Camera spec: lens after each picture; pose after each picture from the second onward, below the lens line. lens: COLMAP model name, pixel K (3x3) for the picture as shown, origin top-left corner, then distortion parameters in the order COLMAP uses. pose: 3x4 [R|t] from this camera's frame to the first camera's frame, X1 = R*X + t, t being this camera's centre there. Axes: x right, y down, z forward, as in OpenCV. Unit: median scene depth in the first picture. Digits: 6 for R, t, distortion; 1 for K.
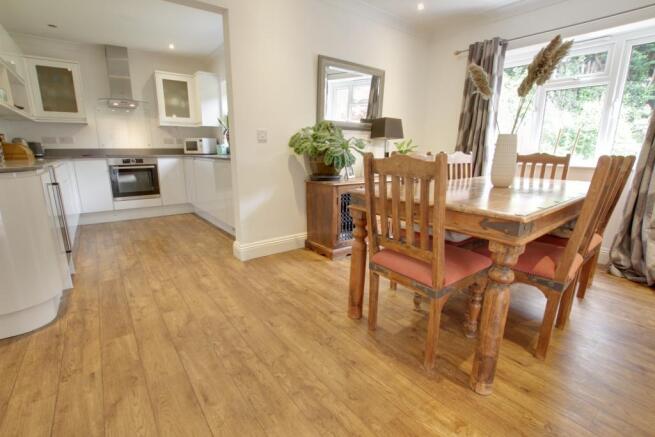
lens RADIAL K [[306.1, 0, 327.8], [0, 306.1, 222.0], [0, 0, 1]] dist [-0.029375, 0.004554]
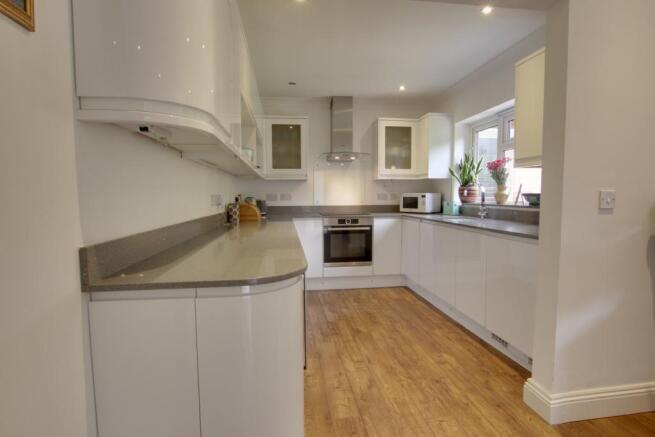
lens RADIAL K [[339.8, 0, 329.4], [0, 339.8, 219.4], [0, 0, 1]] dist [-0.019085, 0.000608]
pose [[0.871051, 0.025475, -0.490531, -0.221276], [-0.104161, 0.985522, -0.133779, -0.073067], [0.480021, 0.167623, 0.861094, 0.150005]]
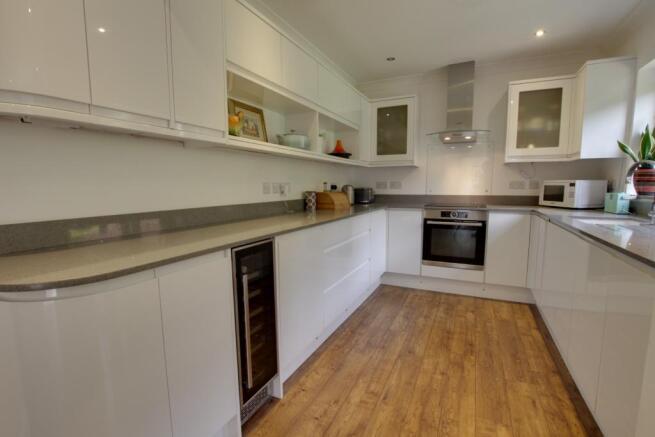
lens RADIAL K [[306.1, 0, 327.3], [0, 306.1, 220.2], [0, 0, 1]] dist [-0.029375, 0.004554]
pose [[0.457152, 0.097065, -0.884076, -0.145913], [-0.196287, 0.980527, 0.006155, -0.133886], [0.867458, 0.170719, 0.467302, 0.409446]]
